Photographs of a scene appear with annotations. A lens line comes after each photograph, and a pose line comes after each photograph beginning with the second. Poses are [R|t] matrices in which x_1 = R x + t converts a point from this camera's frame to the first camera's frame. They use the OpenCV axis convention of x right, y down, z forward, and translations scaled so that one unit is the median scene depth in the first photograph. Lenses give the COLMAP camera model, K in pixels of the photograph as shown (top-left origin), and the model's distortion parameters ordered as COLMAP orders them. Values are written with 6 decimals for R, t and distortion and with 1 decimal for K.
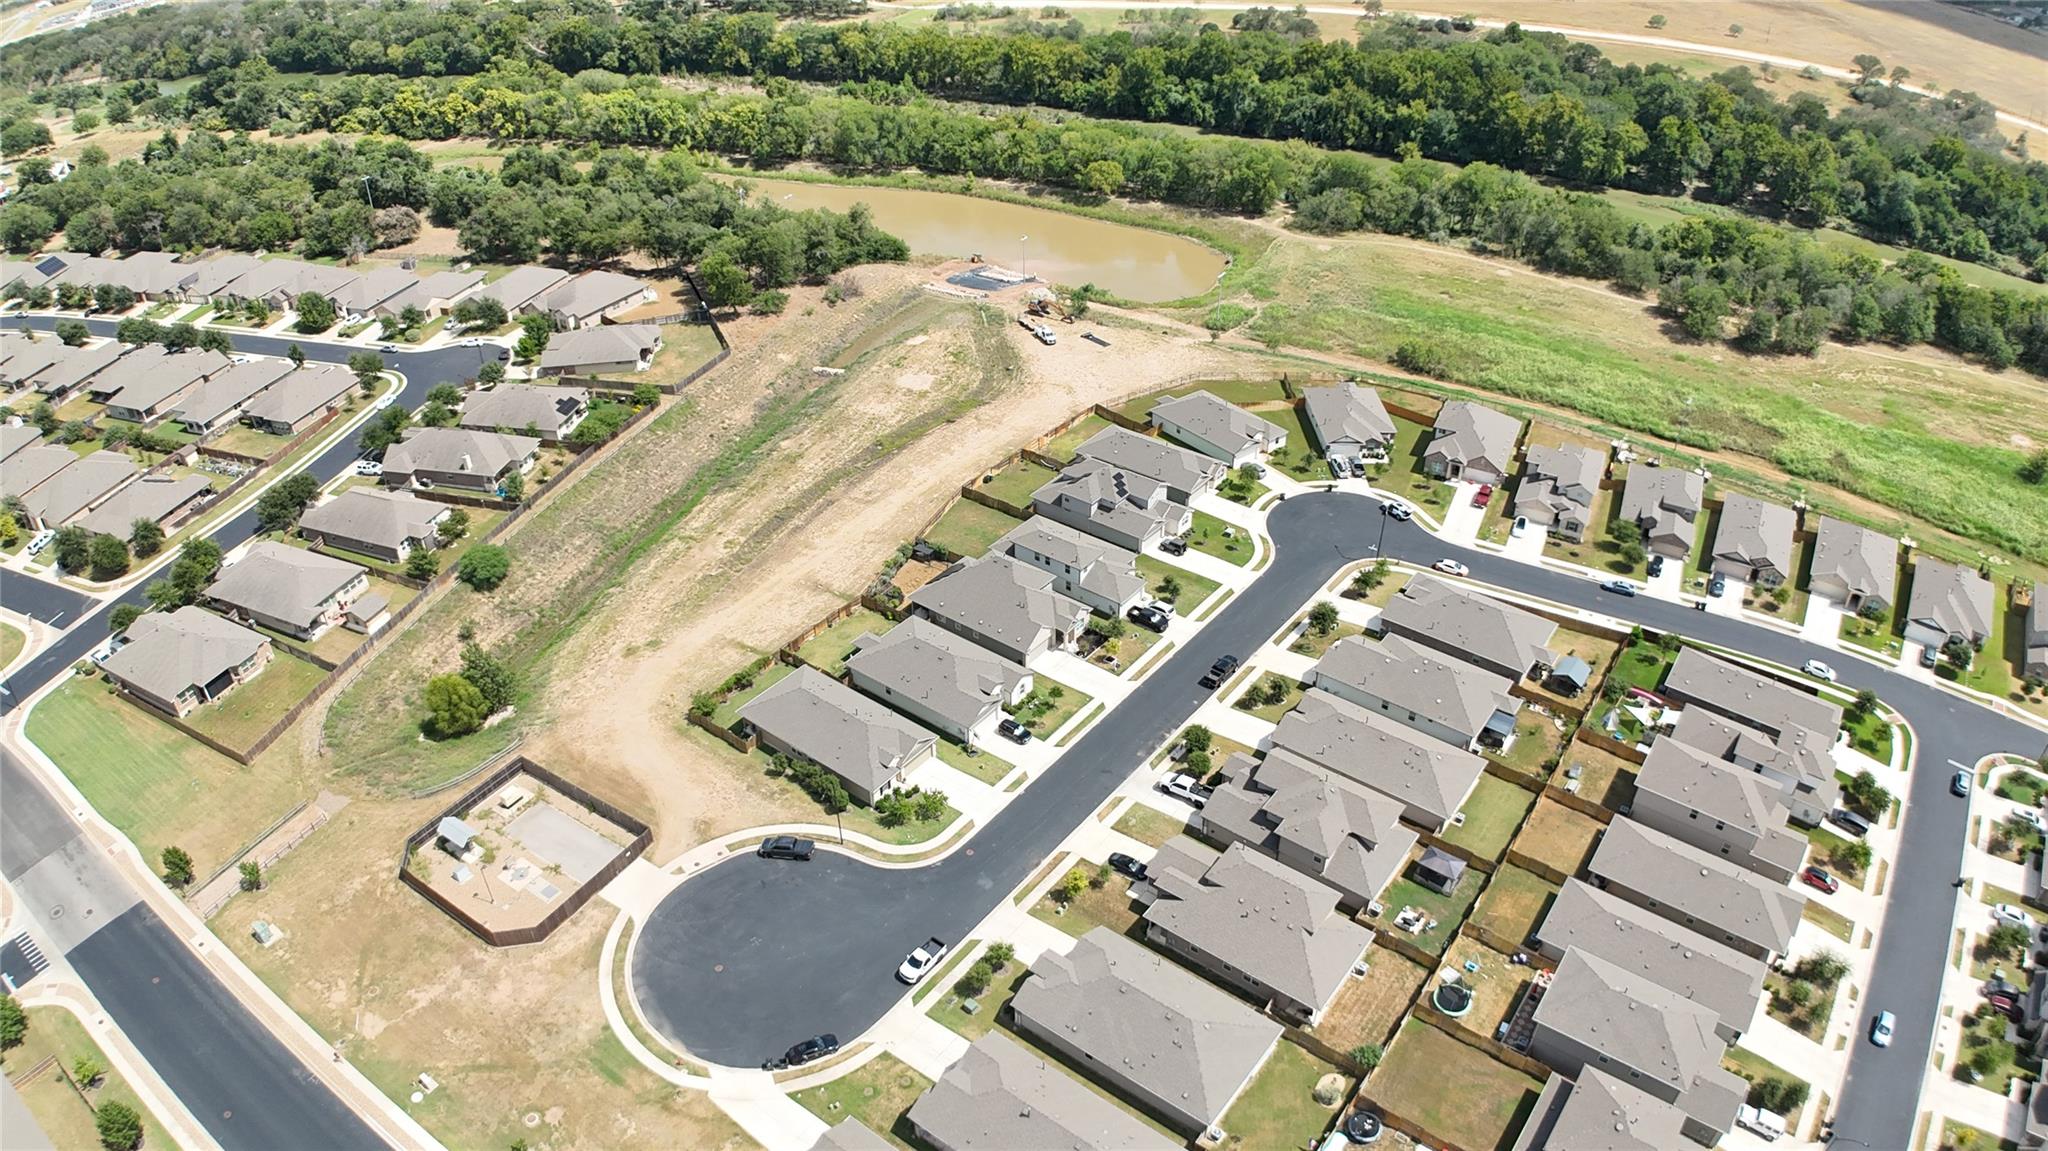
lens RADIAL K [[1260.0, 0, 1064.5], [0, 1260.0, 608.9], [0, 0, 1]] dist [-0.183465, -0.000207]
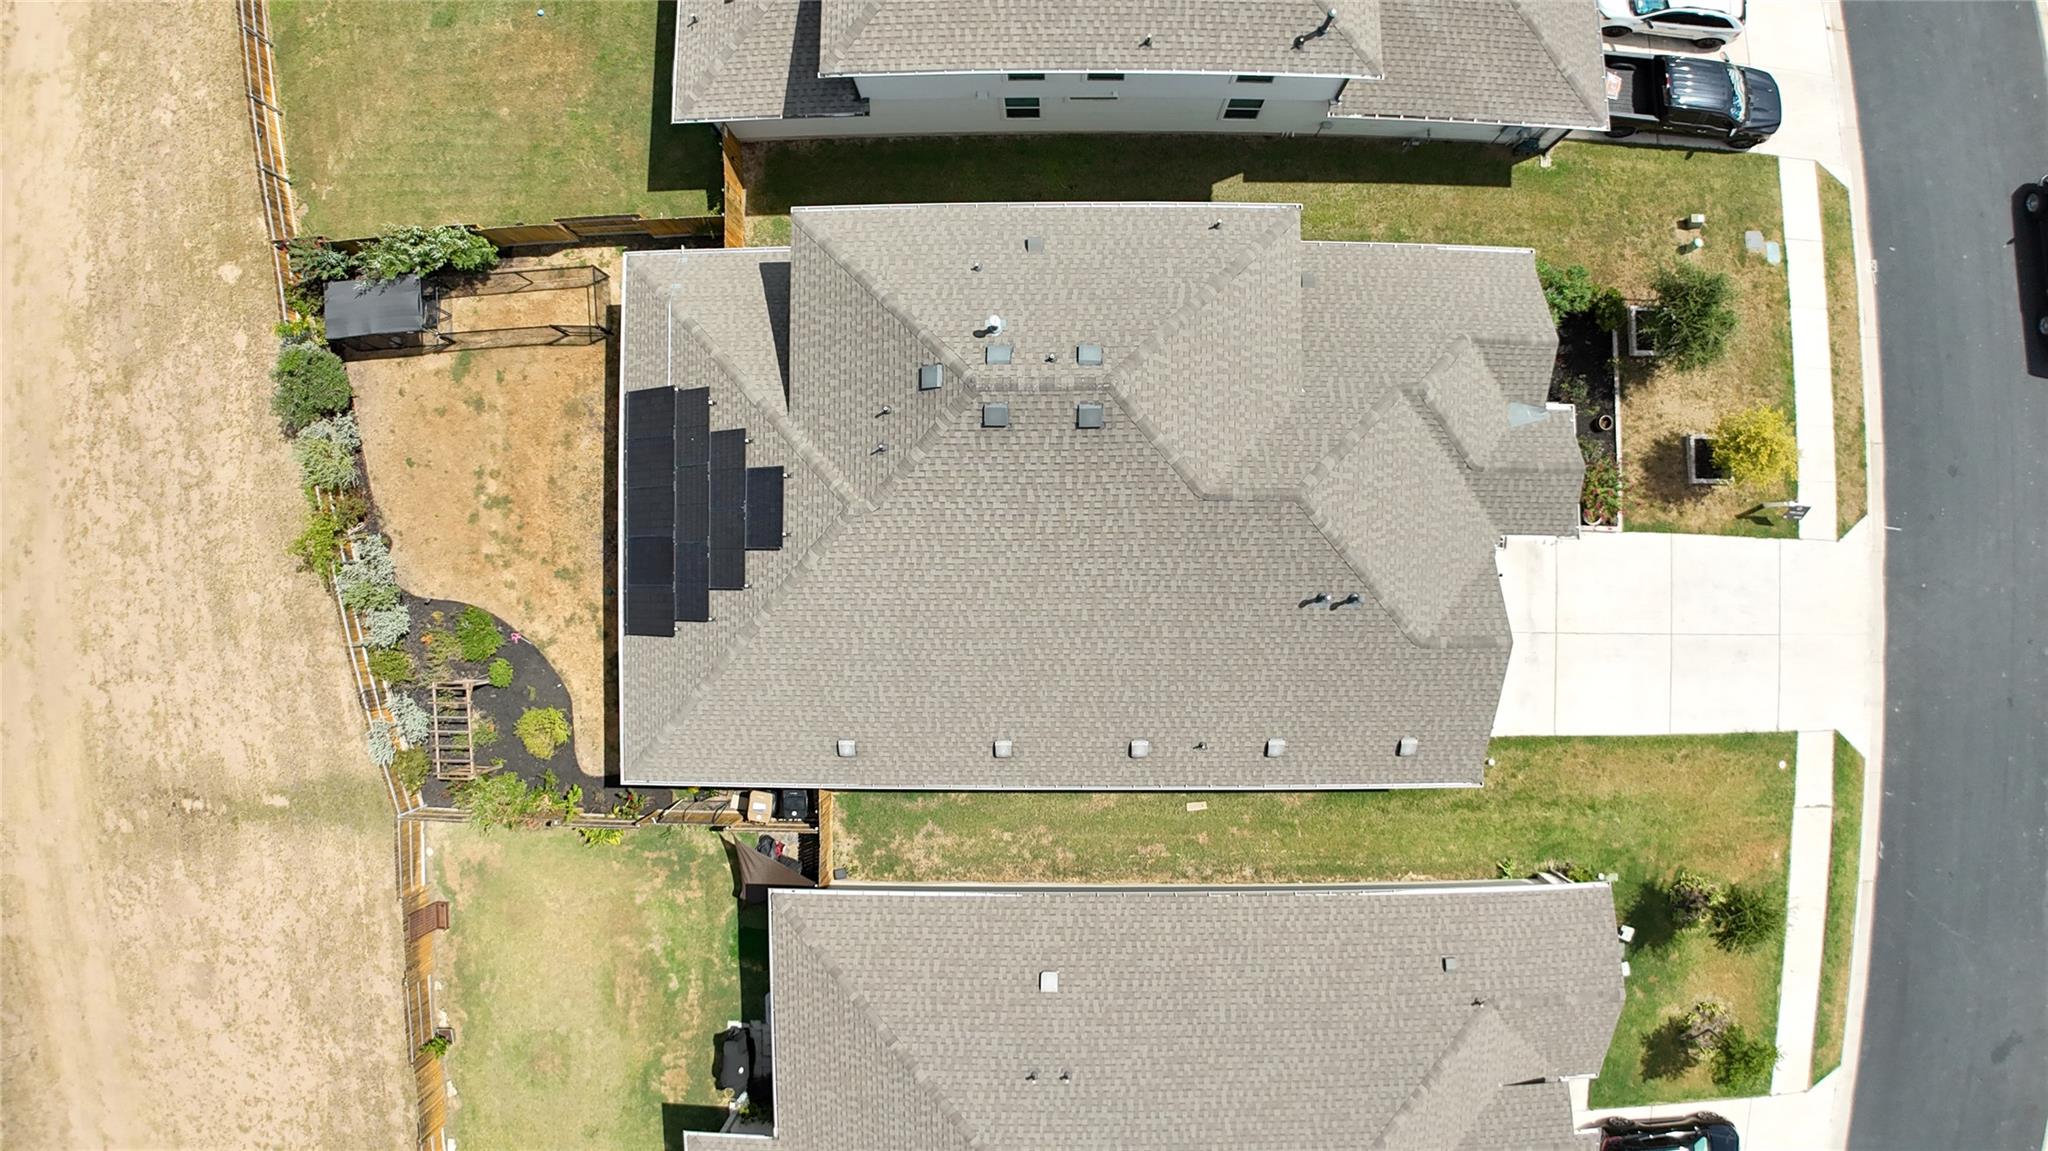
lens RADIAL K [[1265.1, 0, 1015.6], [0, 1265.1, 592.1], [0, 0, 1]] dist [-0.188689, 0.019898]
pose [[0.804768, -0.592805, -0.030506, -0.060571], [0.369188, 0.459629, 0.807738, -0.143066], [-0.464810, -0.661305, 0.588751, 0.889971]]
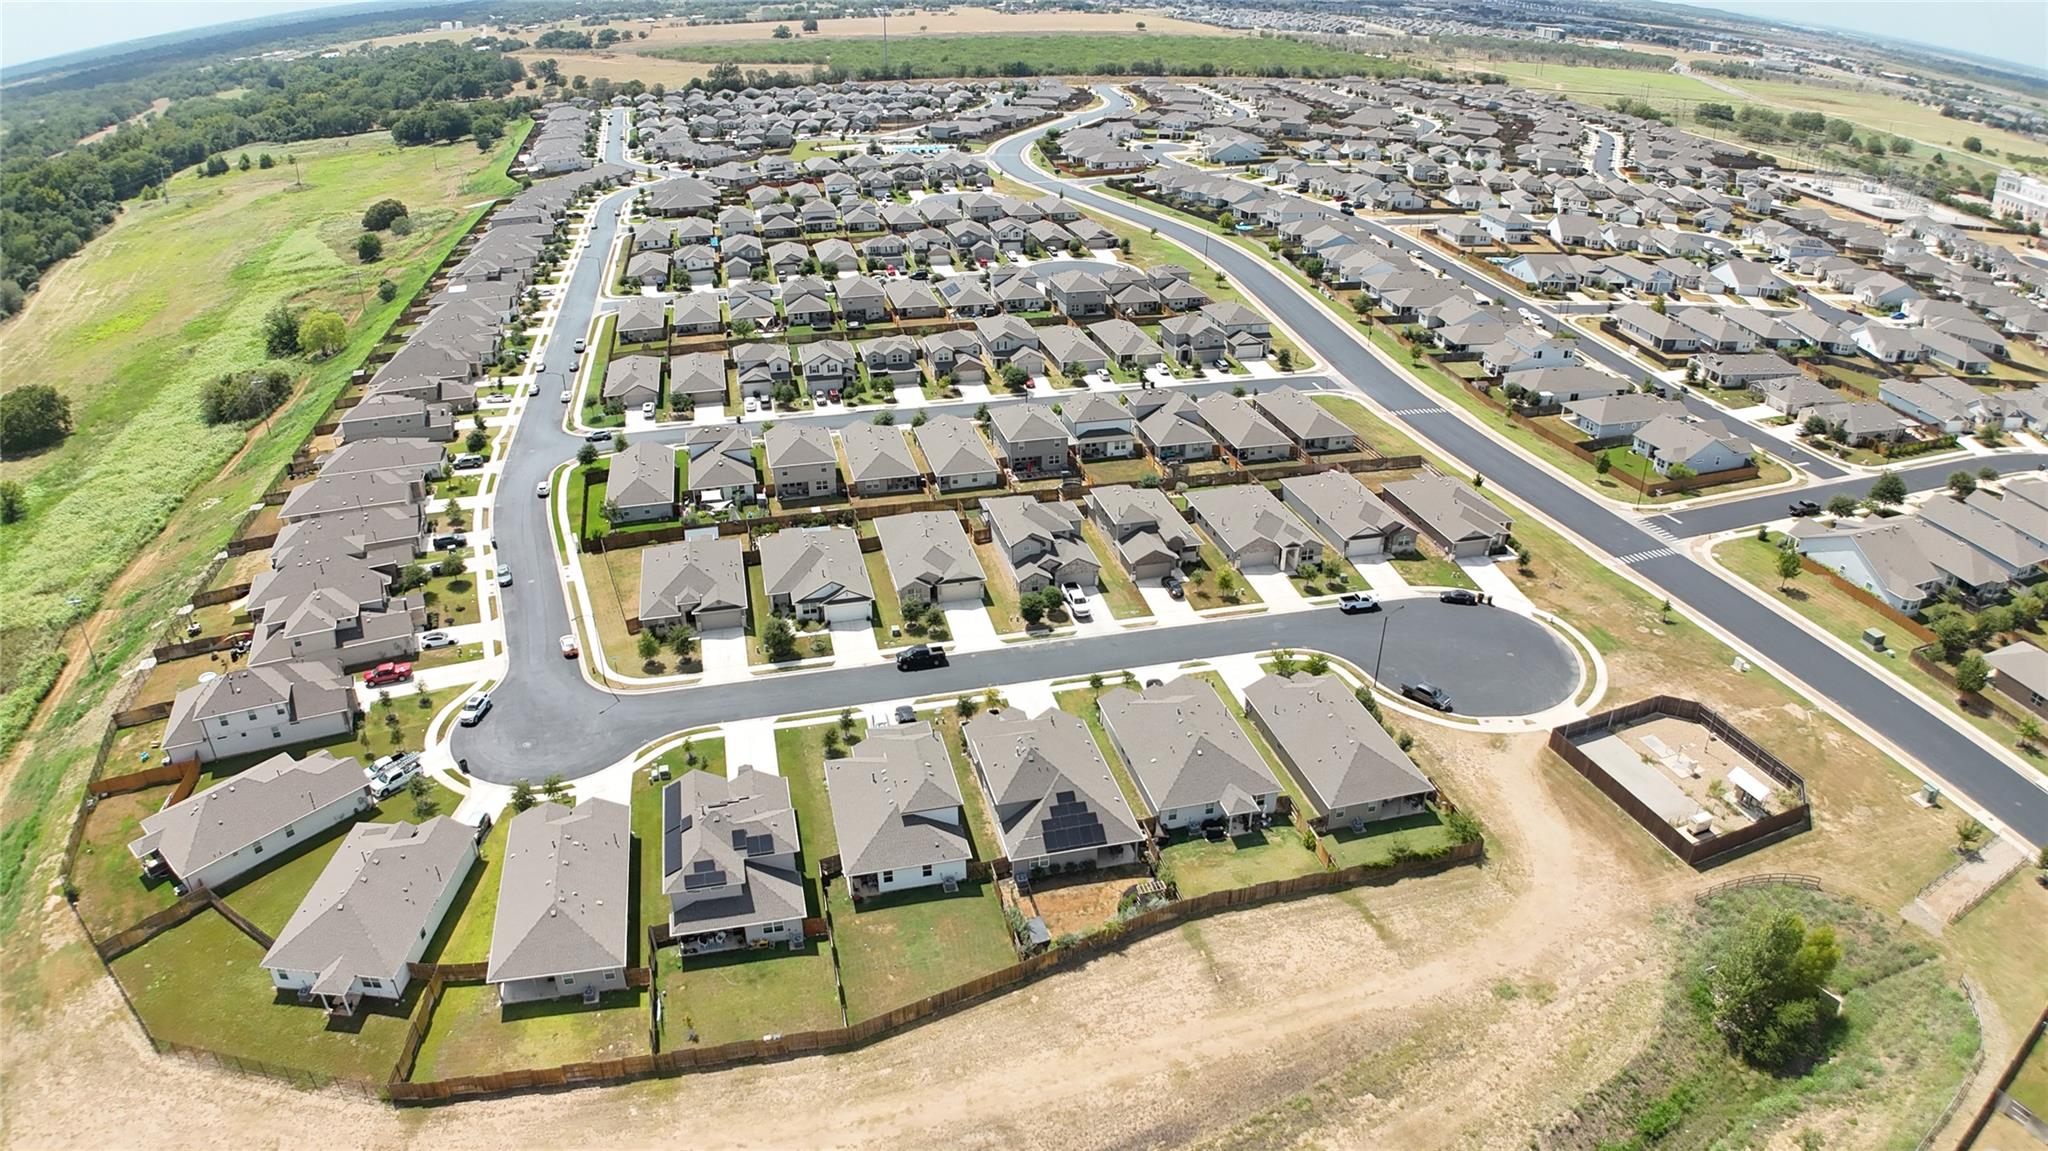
lens RADIAL K [[1244.0, 0, 1006.4], [0, 1244.0, 631.8], [0, 0, 1]] dist [-0.184072, -0.000414]
pose [[-0.759615, -0.319619, 0.566417, -0.415917], [0.378928, 0.490322, 0.784855, -0.623950], [-0.528581, 0.810819, -0.251344, 1.119754]]
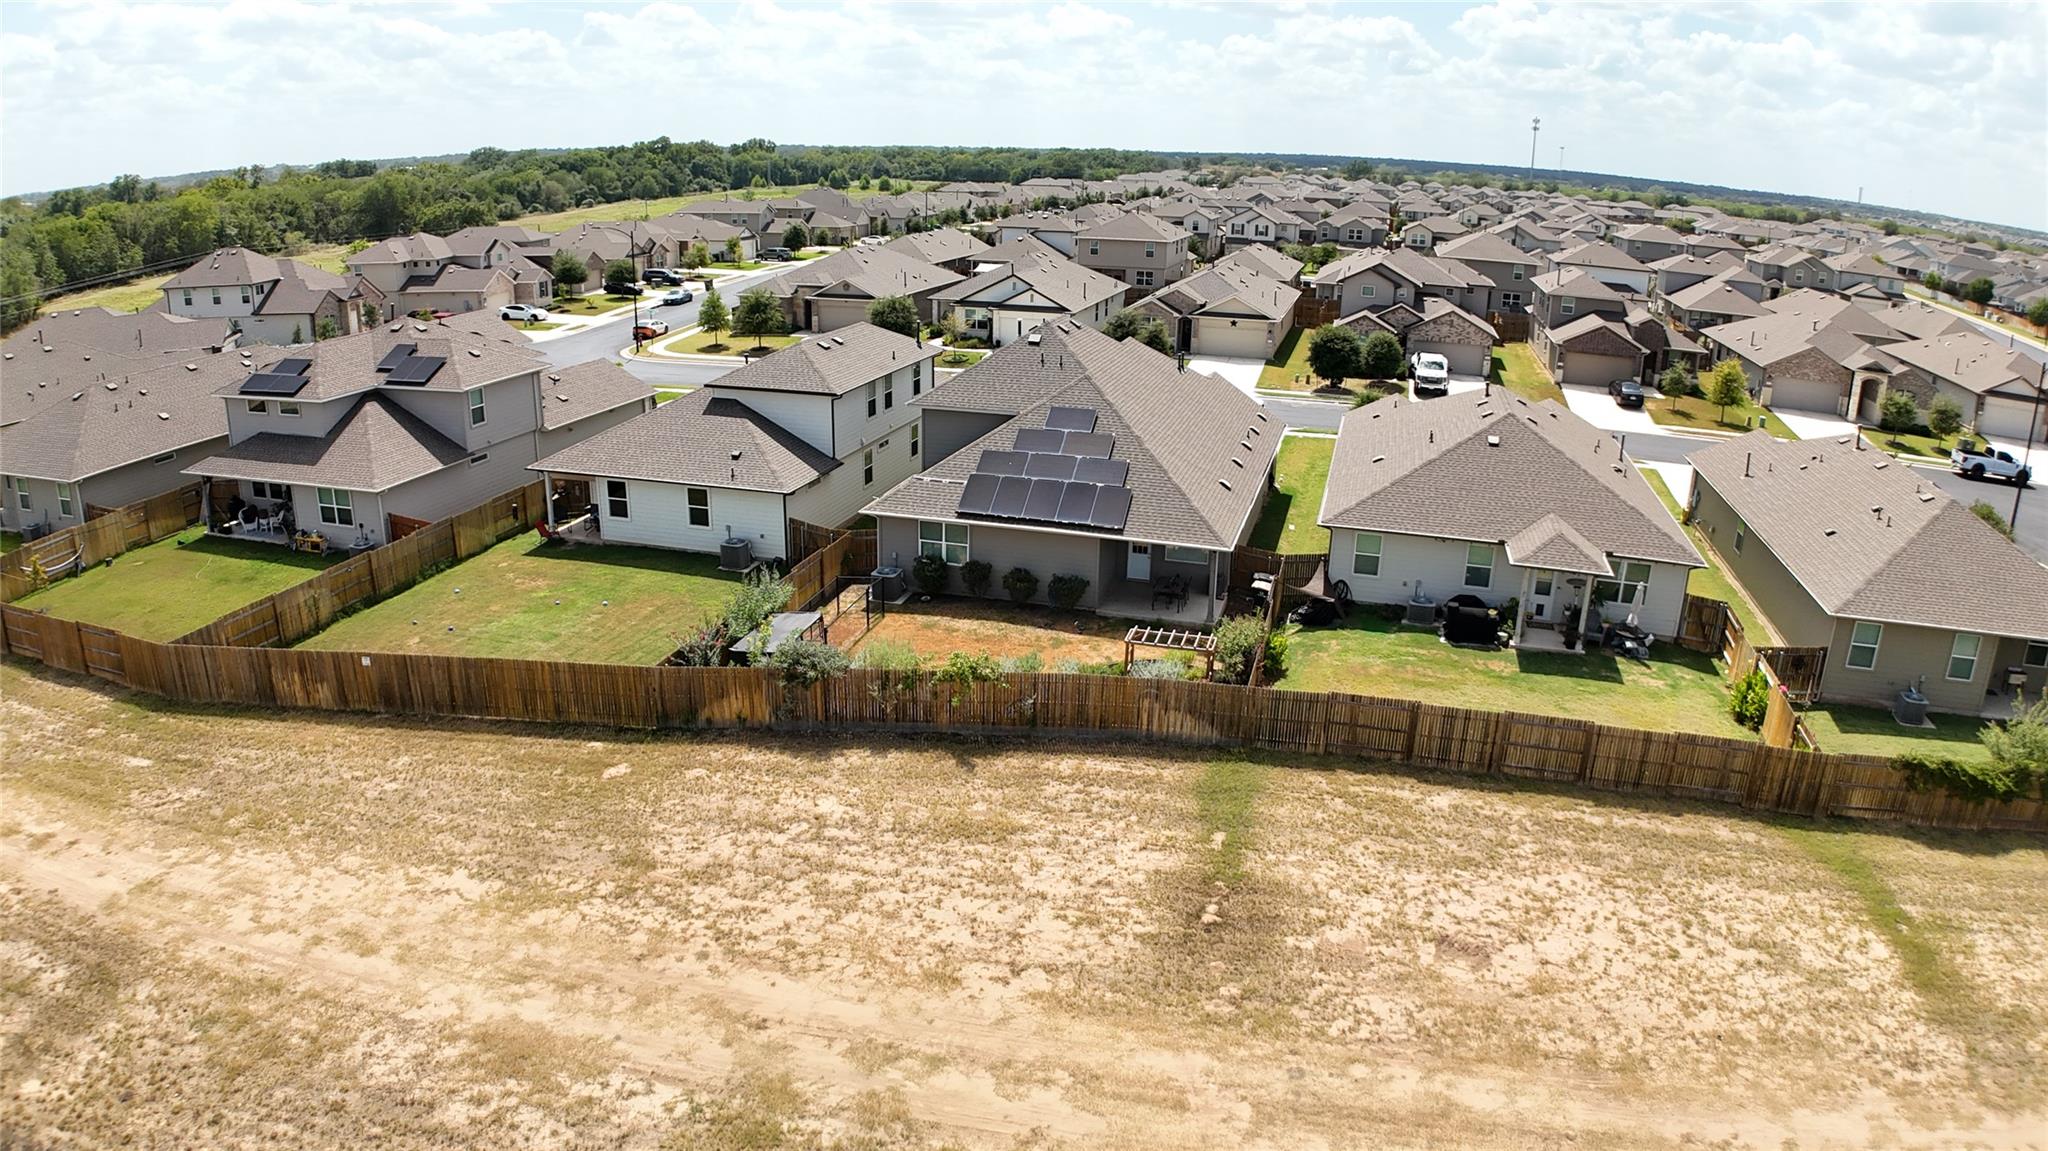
lens RADIAL K [[1265.1, 0, 1015.6], [0, 1265.1, 592.1], [0, 0, 1]] dist [-0.188689, 0.019898]
pose [[-0.339007, -0.323764, 0.883318, -0.325276], [0.526777, 0.712602, 0.463362, -0.134557], [-0.779474, 0.622395, -0.071026, 1.055861]]
